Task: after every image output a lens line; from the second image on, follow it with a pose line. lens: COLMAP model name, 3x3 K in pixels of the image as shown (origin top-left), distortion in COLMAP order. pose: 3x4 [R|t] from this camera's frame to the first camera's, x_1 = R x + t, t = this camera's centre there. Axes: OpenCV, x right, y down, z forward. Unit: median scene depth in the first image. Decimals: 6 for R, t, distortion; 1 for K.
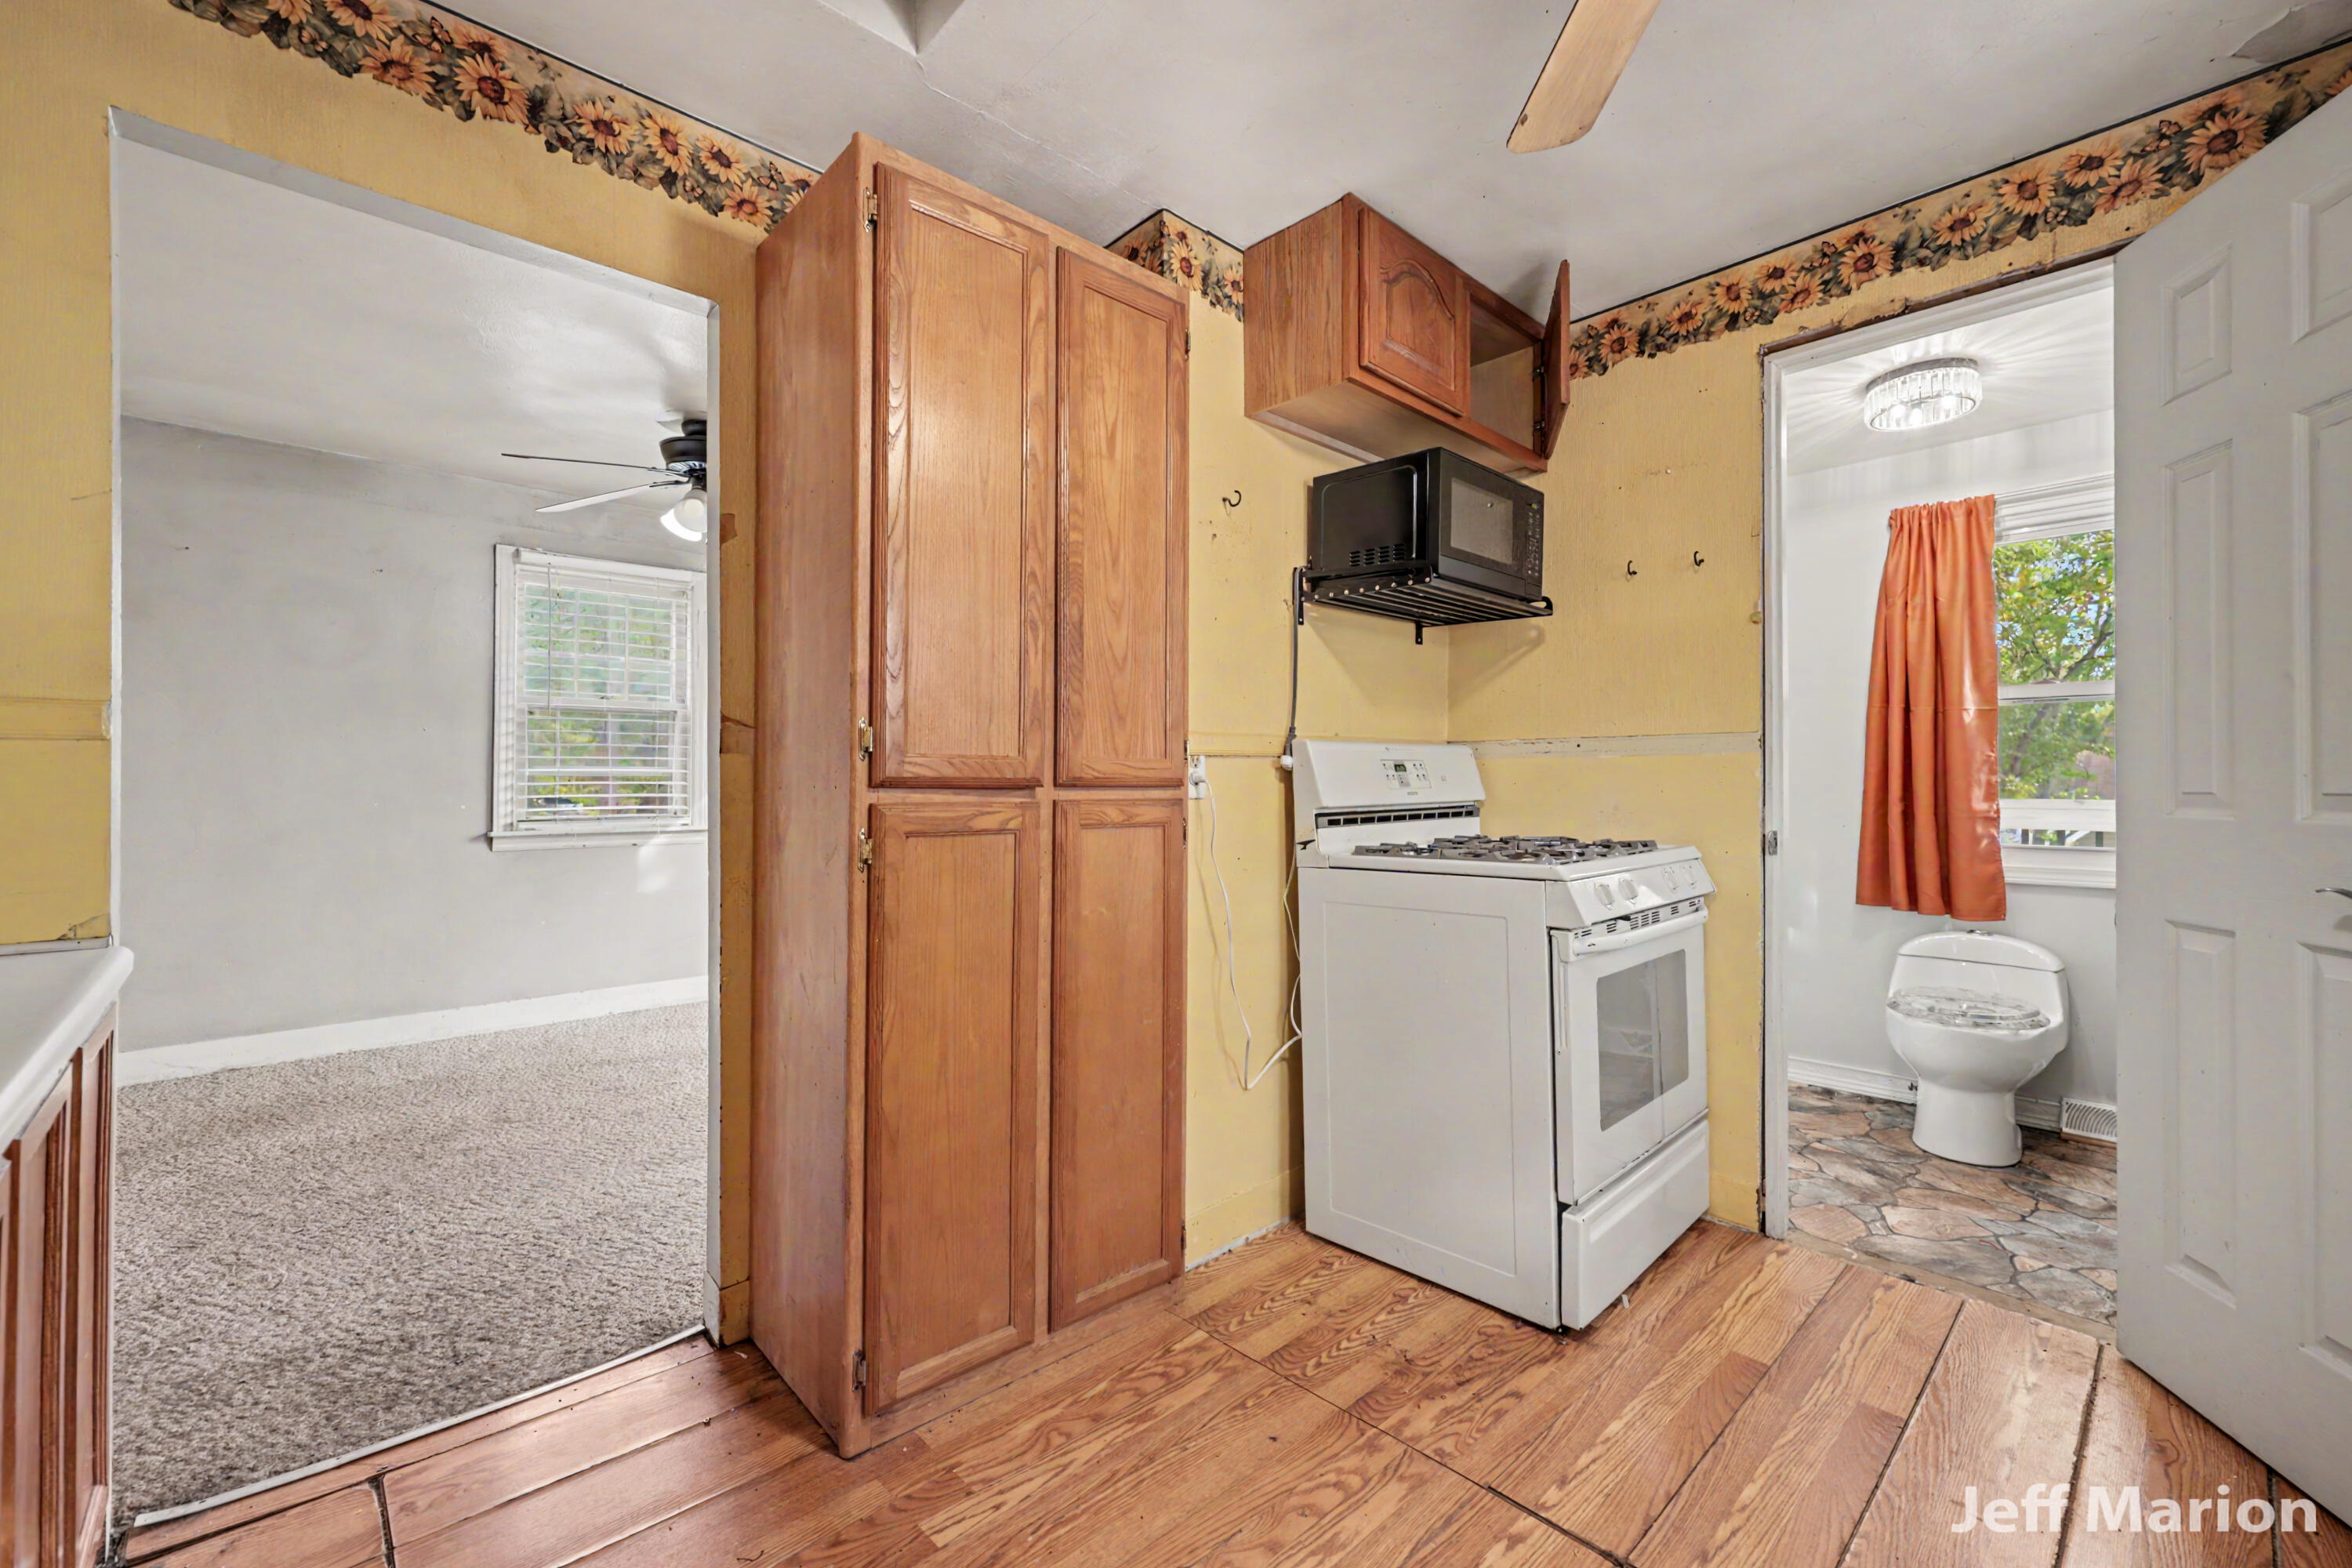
lens RADIAL K [[965.6, 0, 1166.9], [0, 965.6, 767.5], [0, 0, 1]] dist [0.019435, -0.000164]
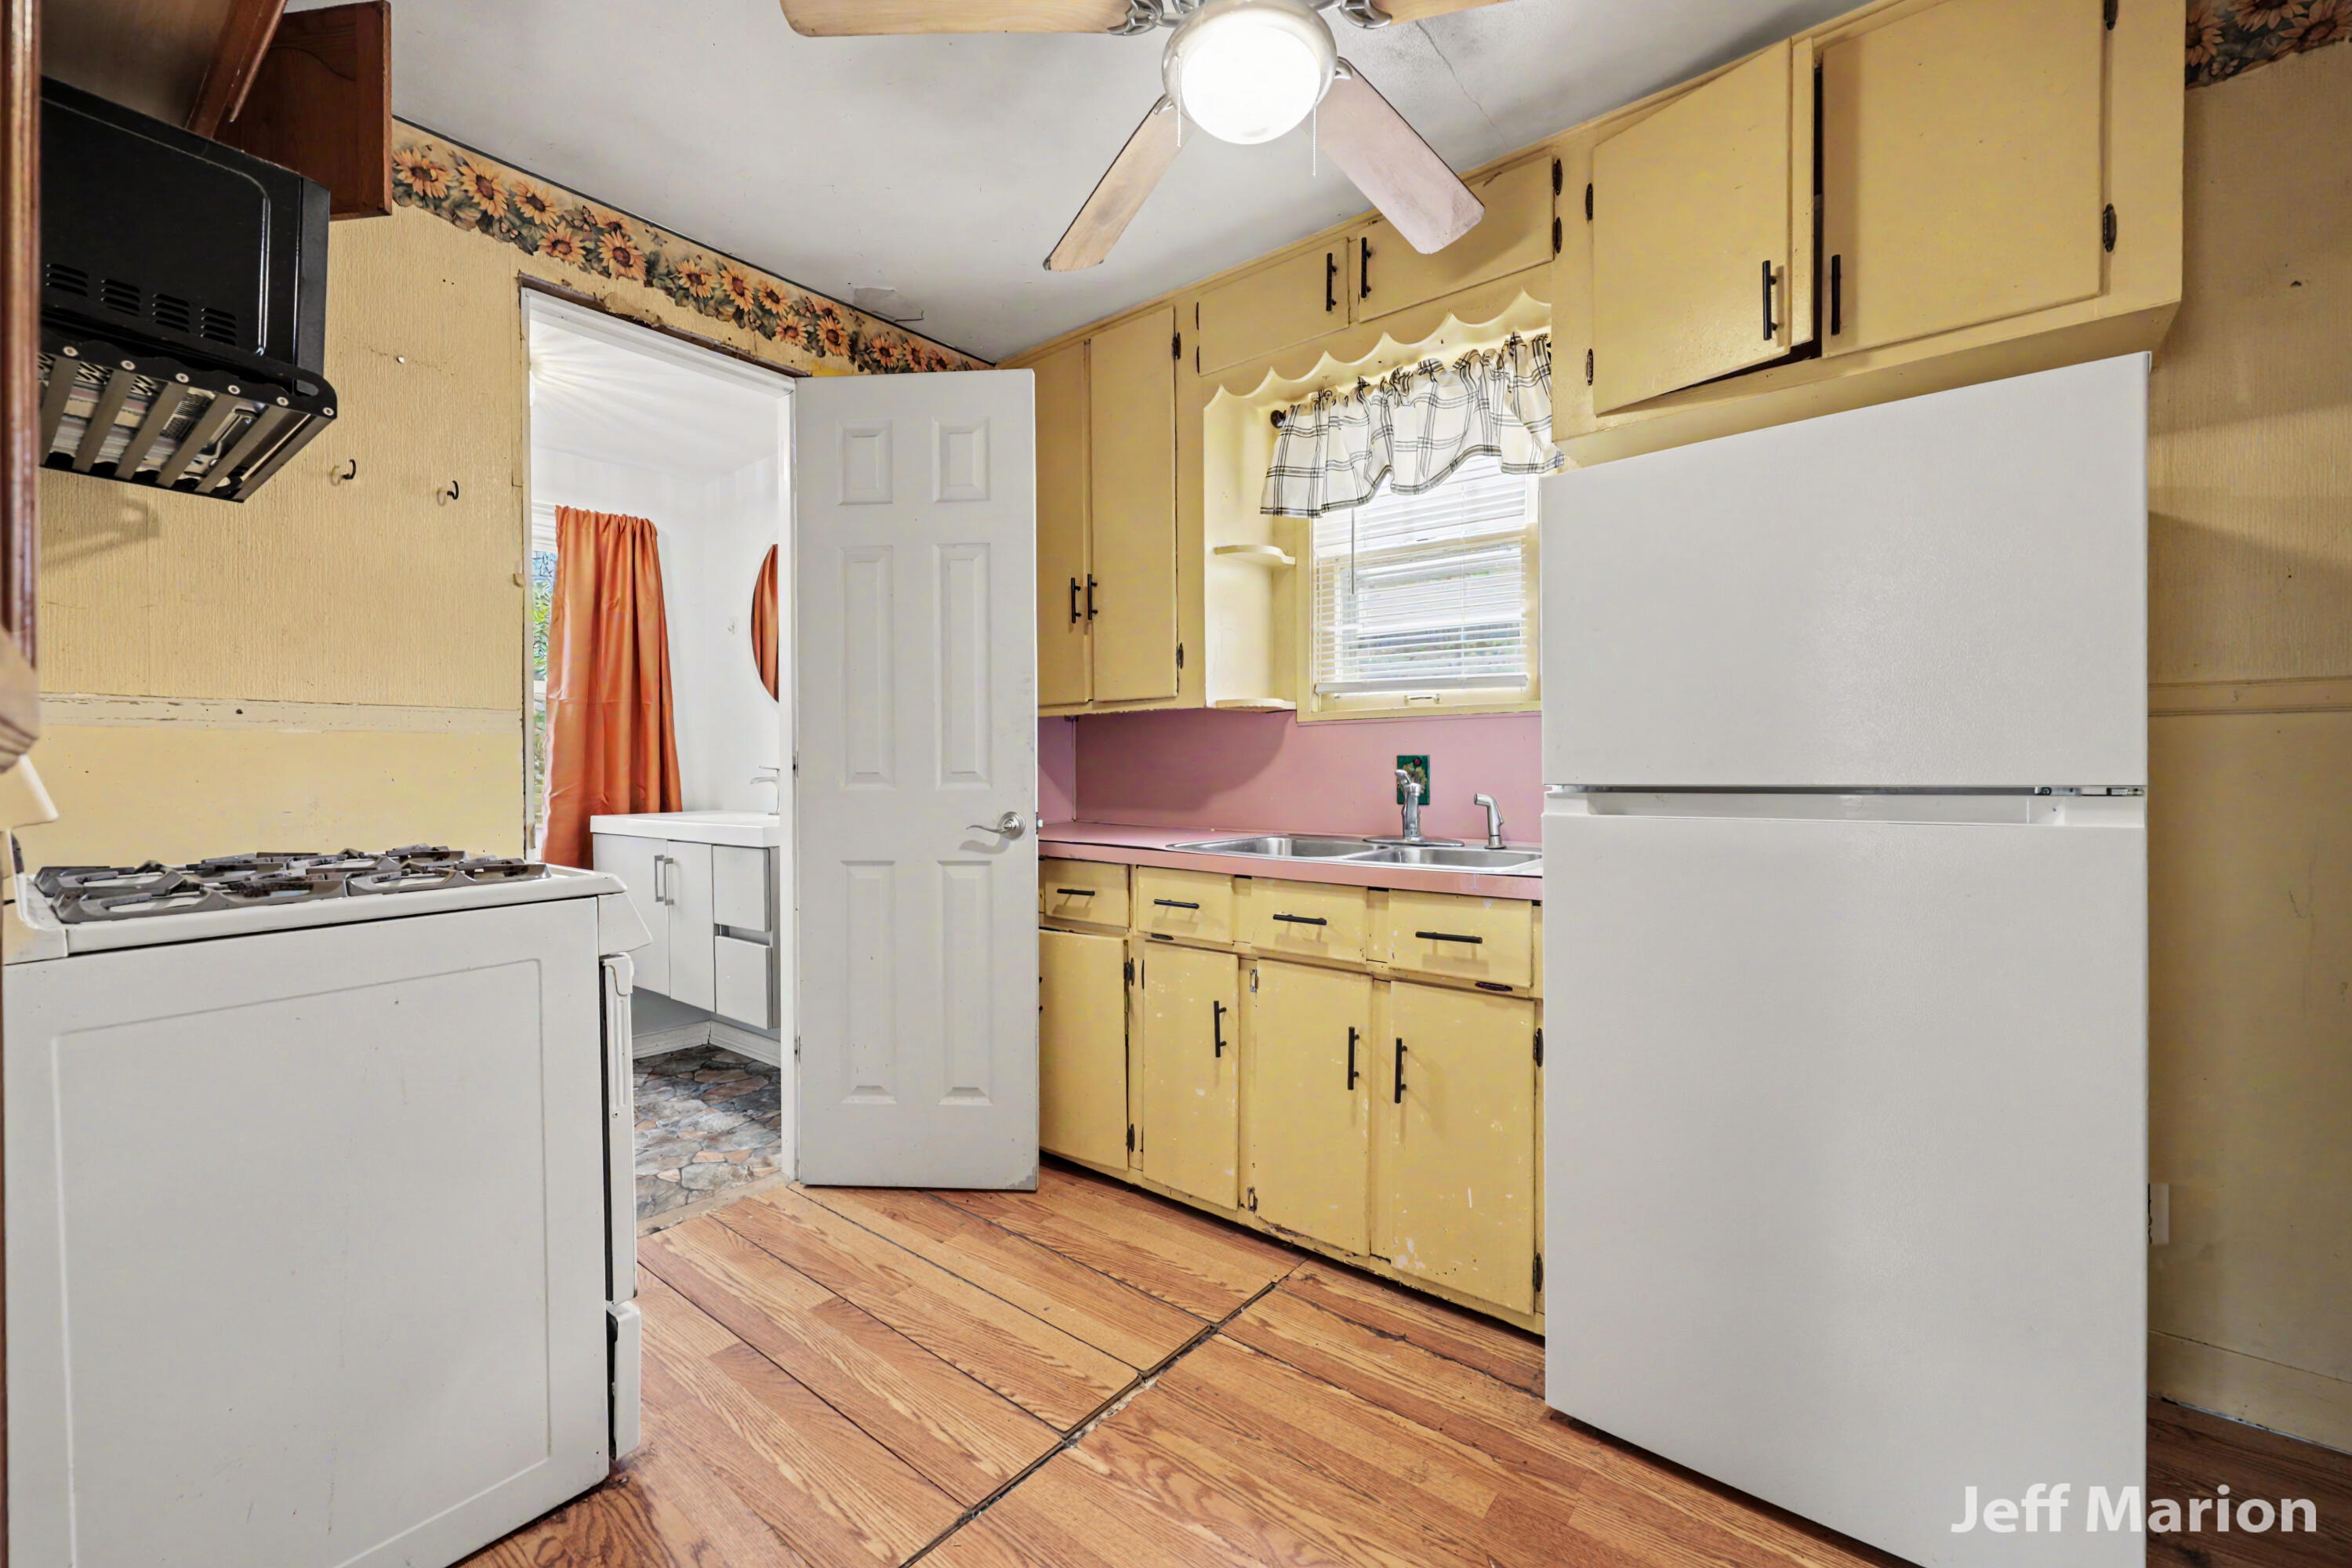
lens RADIAL K [[965.6, 0, 1166.9], [0, 965.6, 767.5], [0, 0, 1]] dist [0.019435, -0.000164]
pose [[-0.137651, 0.002638, 0.990477, -0.382634], [-0.007663, 0.999964, -0.003728, 0.014791], [-0.990451, -0.008103, -0.137625, 0.599933]]
